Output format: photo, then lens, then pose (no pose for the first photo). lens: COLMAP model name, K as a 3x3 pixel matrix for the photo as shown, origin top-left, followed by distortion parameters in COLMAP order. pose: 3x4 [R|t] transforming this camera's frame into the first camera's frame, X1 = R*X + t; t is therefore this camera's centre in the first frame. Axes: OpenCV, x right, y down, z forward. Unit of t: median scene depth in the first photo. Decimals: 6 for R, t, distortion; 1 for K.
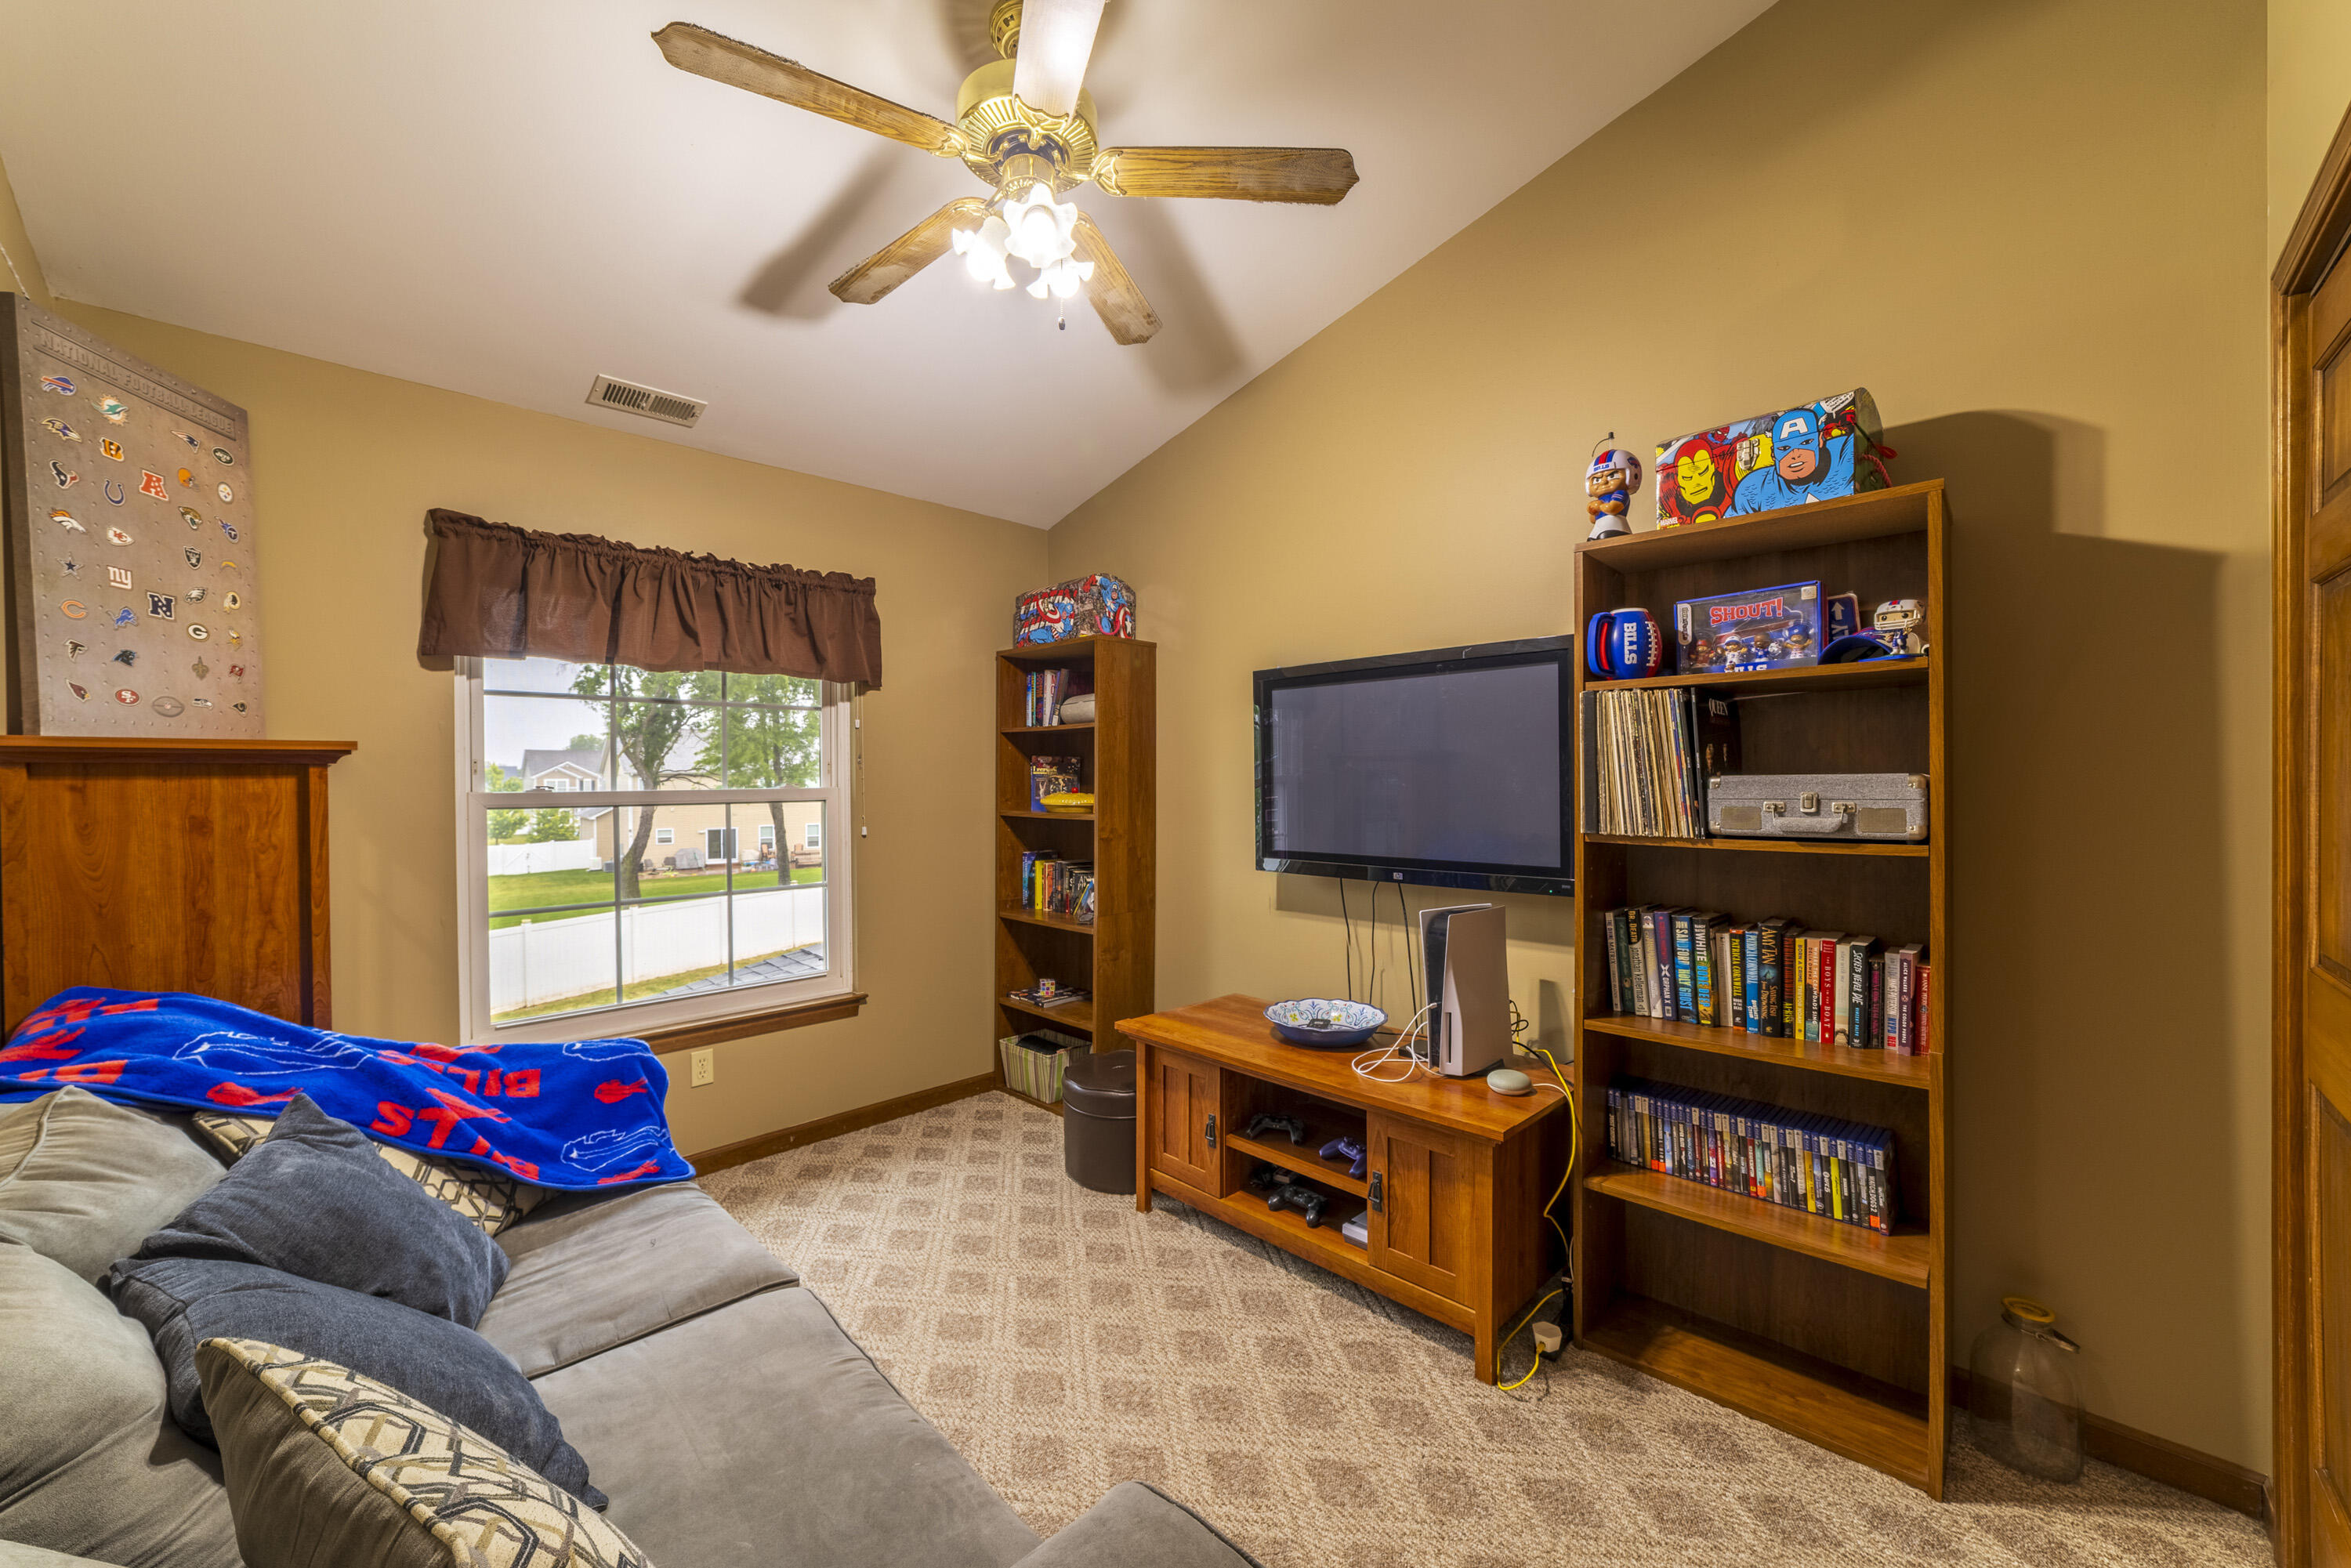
lens RADIAL K [[857.7, 0, 1160.9], [0, 857.7, 782.3], [0, 0, 1]] dist [-0.017920, 0.000127]
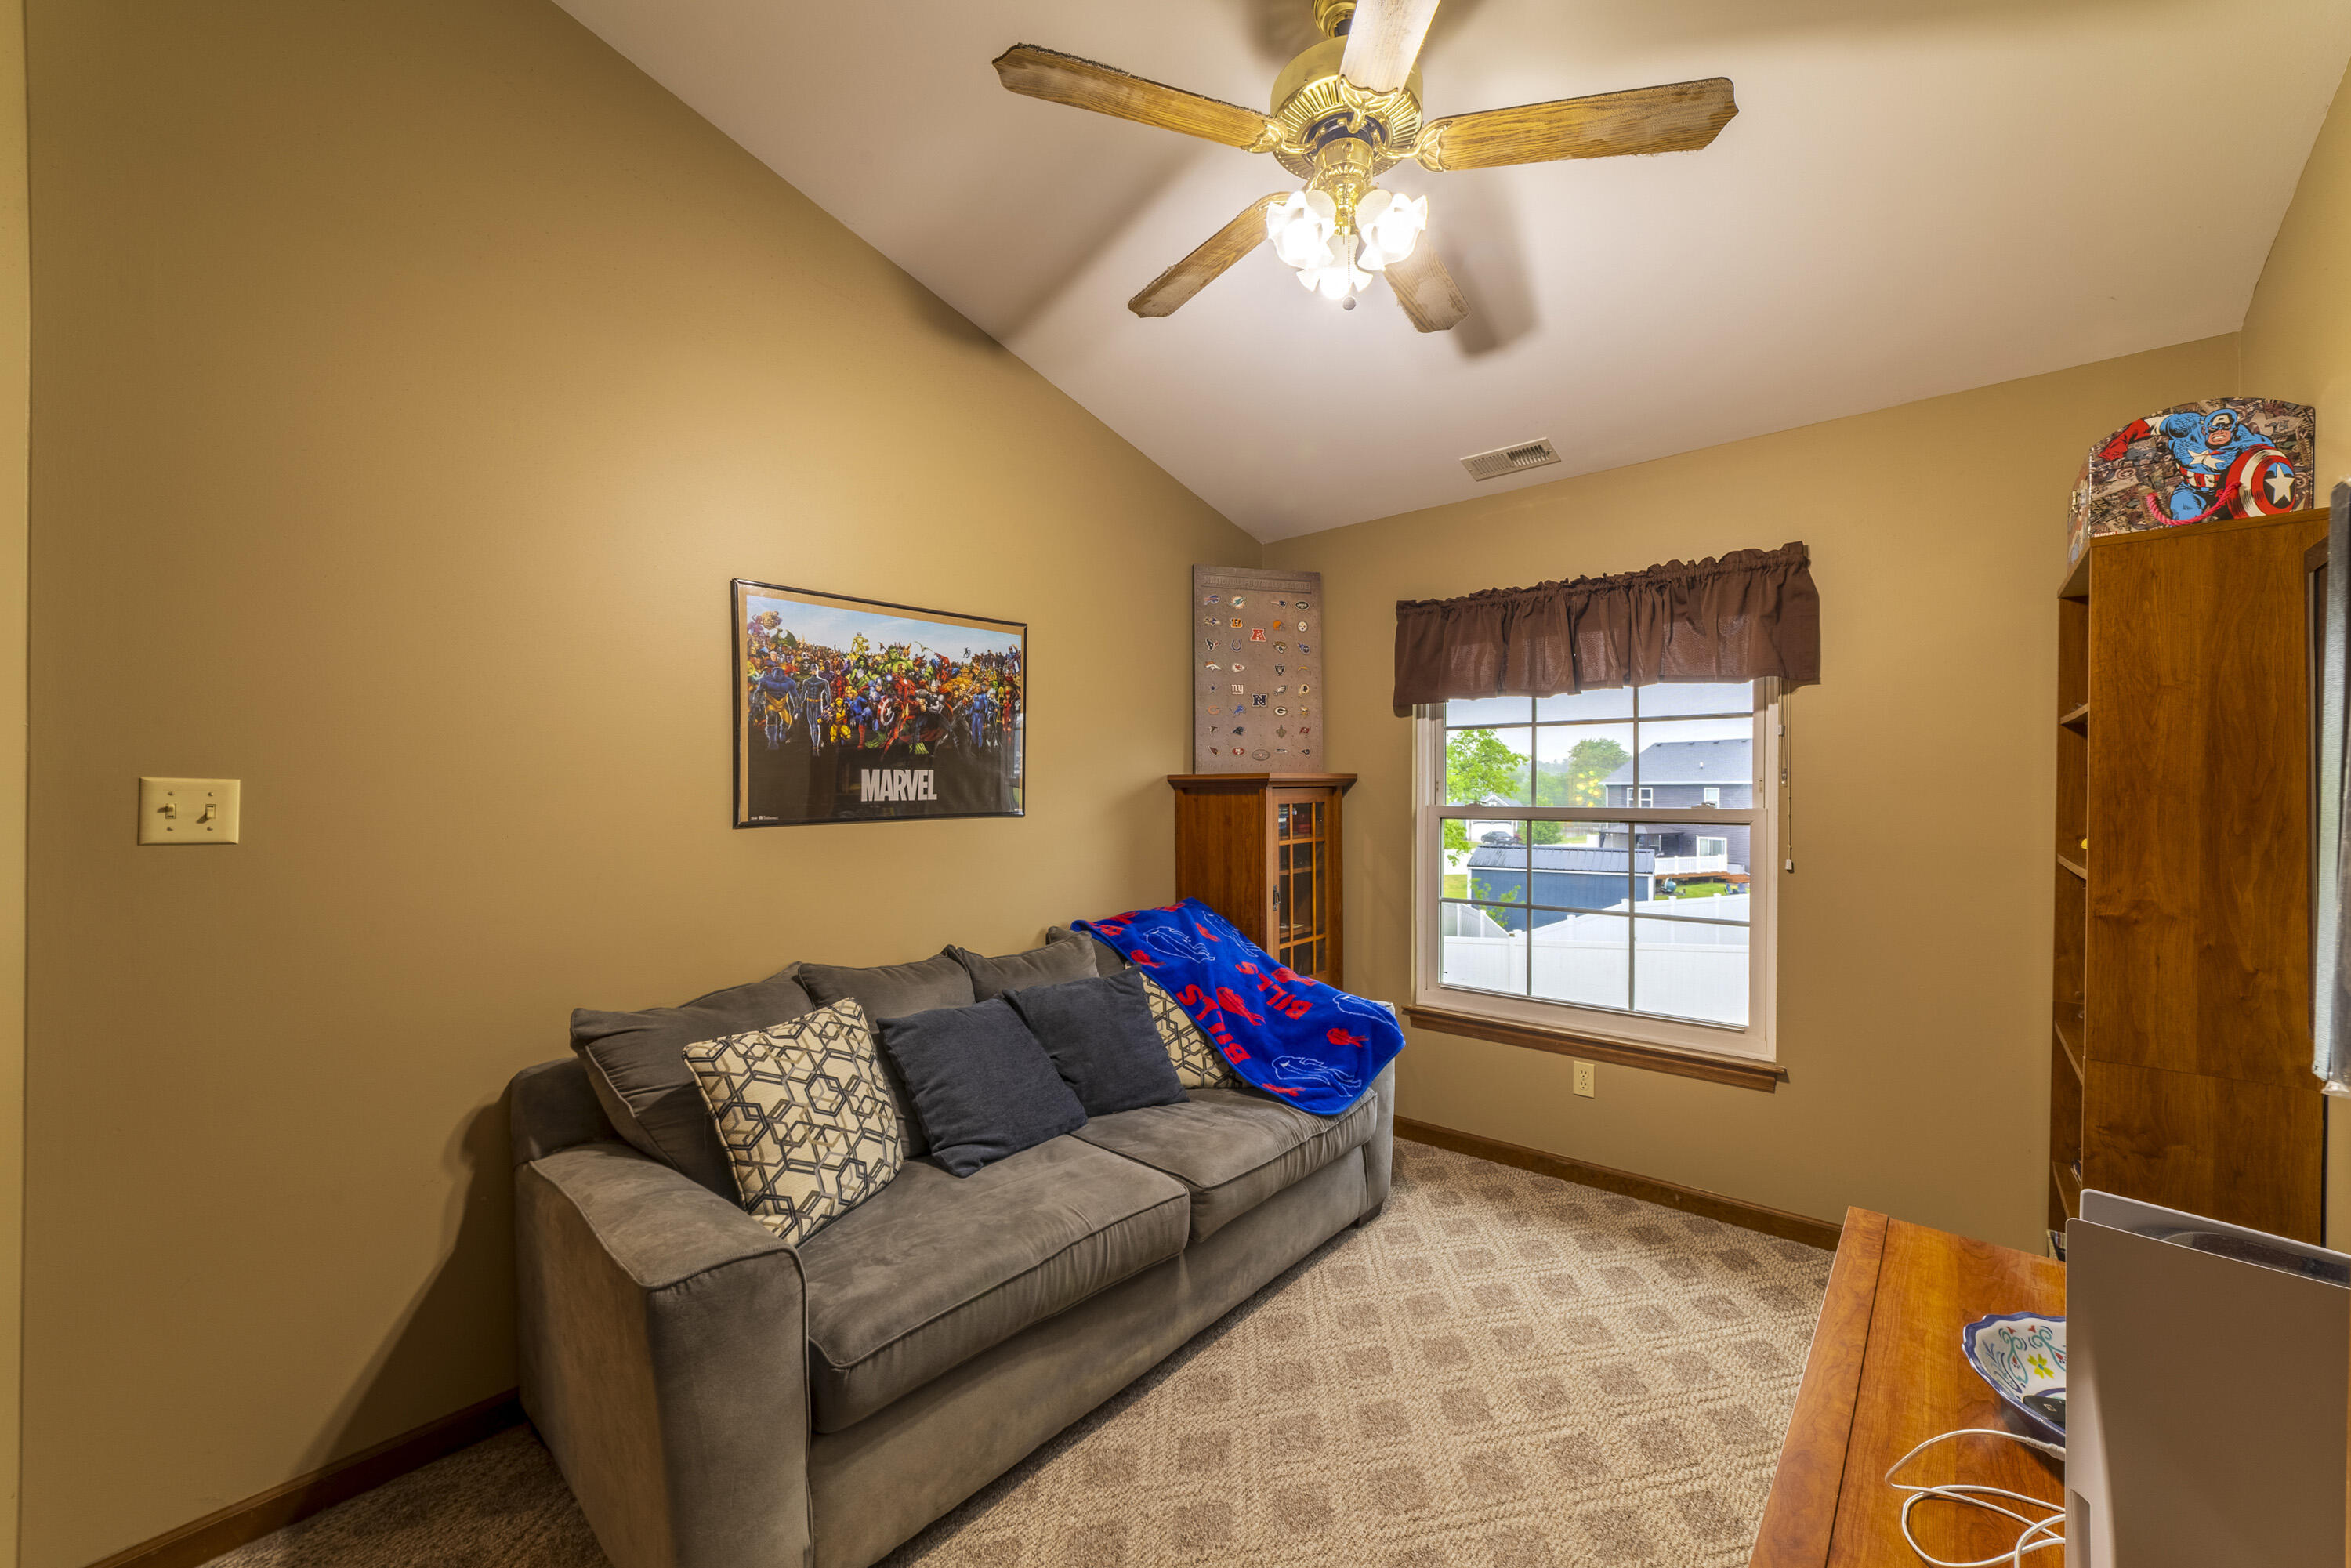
lens RADIAL K [[857.7, 0, 1171.0], [0, 857.7, 790.5], [0, 0, 1]] dist [-0.017920, 0.000127]
pose [[0.105231, 0.004652, -0.994437, 0.476322], [-0.004581, 0.999981, 0.004193, -0.014963], [0.994437, 0.004114, 0.105251, 0.446652]]
